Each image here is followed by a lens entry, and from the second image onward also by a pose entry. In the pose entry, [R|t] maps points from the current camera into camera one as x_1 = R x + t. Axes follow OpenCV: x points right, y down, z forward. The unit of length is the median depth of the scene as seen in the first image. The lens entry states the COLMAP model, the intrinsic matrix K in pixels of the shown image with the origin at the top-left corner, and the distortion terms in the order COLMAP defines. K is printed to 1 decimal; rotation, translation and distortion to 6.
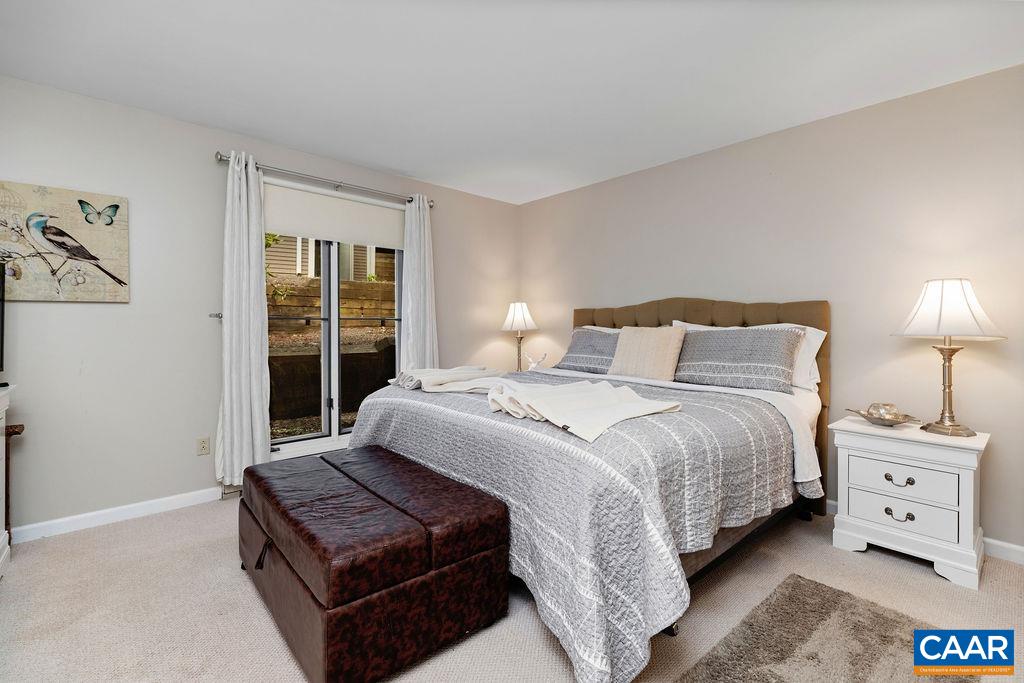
lens RADIAL K [[464.5, 0, 510.0], [0, 464.5, 330.4], [0, 0, 1]] dist [0.002434, 0.001351]
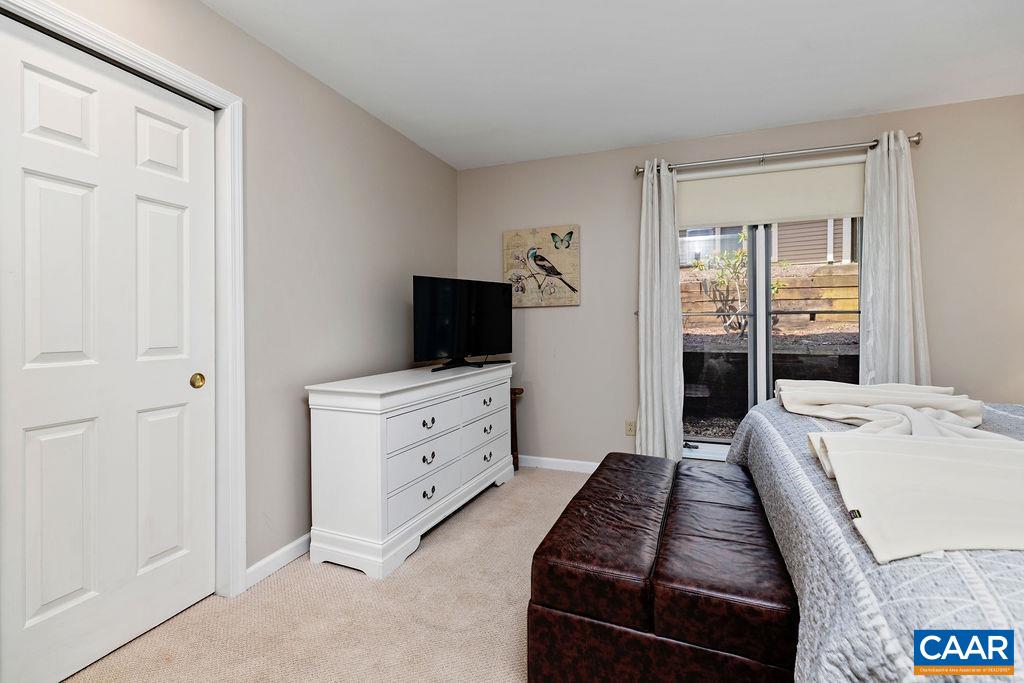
lens RADIAL K [[464.5, 0, 516.0], [0, 464.5, 326.2], [0, 0, 1]] dist [0.002434, 0.001351]
pose [[0.445745, 0.000608, -0.895160, 0.274079], [0.000463, 0.999999, 0.000909, -0.002636], [0.895160, -0.000820, 0.445744, 0.279323]]
